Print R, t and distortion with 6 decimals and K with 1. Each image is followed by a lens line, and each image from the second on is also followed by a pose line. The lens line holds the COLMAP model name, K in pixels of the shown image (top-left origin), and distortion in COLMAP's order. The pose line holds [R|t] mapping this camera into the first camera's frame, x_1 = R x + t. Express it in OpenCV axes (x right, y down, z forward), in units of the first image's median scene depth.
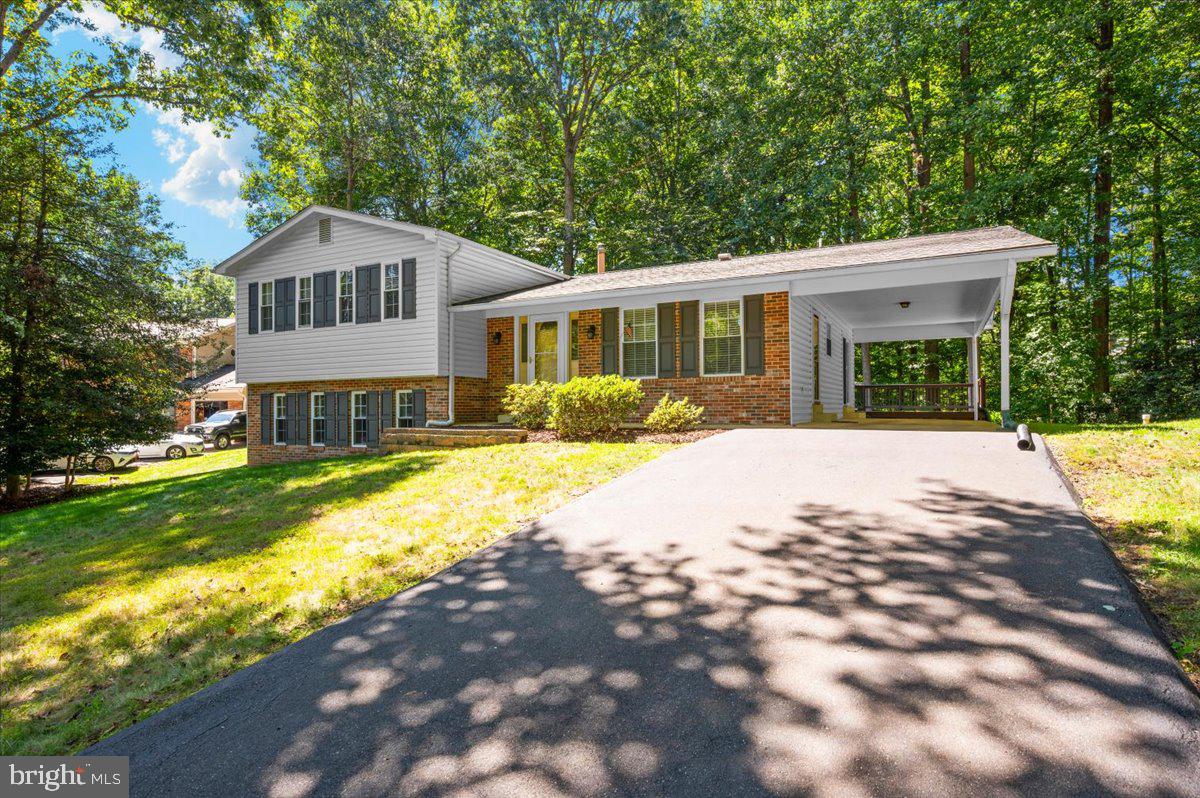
lens RADIAL K [[663.7, 0, 595.6], [0, 663.7, 401.8], [0, 0, 1]] dist [-0.004152, 0.000658]
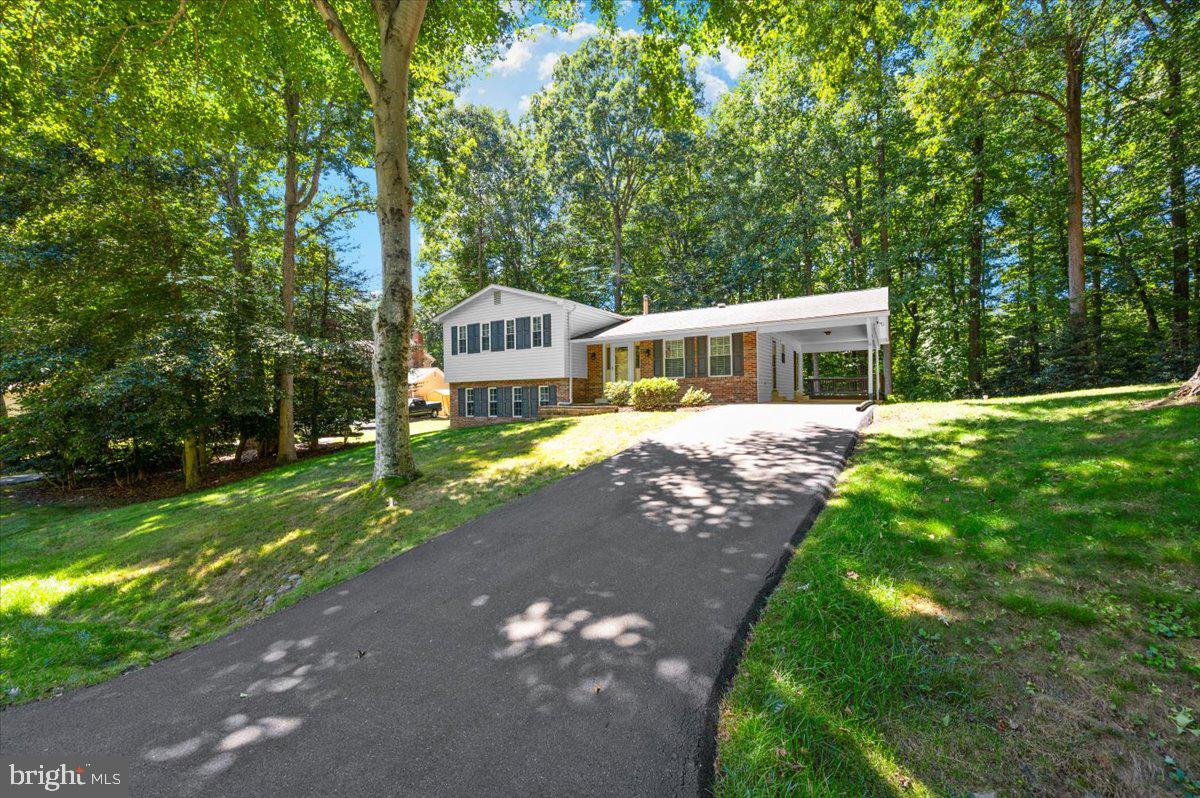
lens RADIAL K [[474.0, 0, 599.1], [0, 474.0, 401.2], [0, 0, 1]] dist [0.002549, -0.000369]
pose [[0.998110, -0.008072, -0.060926, -0.057636], [0.009370, 0.999734, 0.021057, -0.001099], [0.060740, -0.021588, 0.997920, -0.293231]]
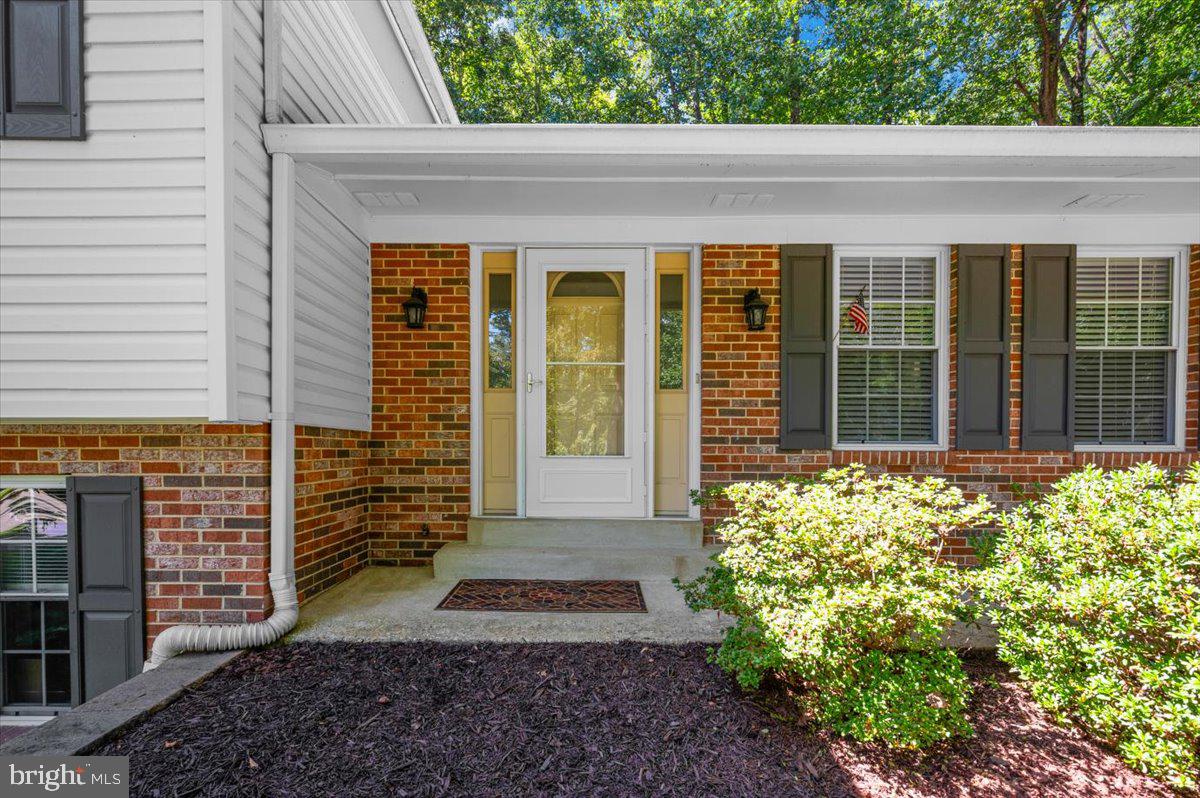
lens RADIAL K [[601.2, 0, 627.4], [0, 601.2, 463.5], [0, 0, 1]] dist [-0.000994, 0.000051]
pose [[0.887325, 0.001692, 0.461141, -0.197952], [-0.016410, 0.999476, 0.027909, -0.031547], [-0.460852, -0.032331, 0.886888, 0.718521]]
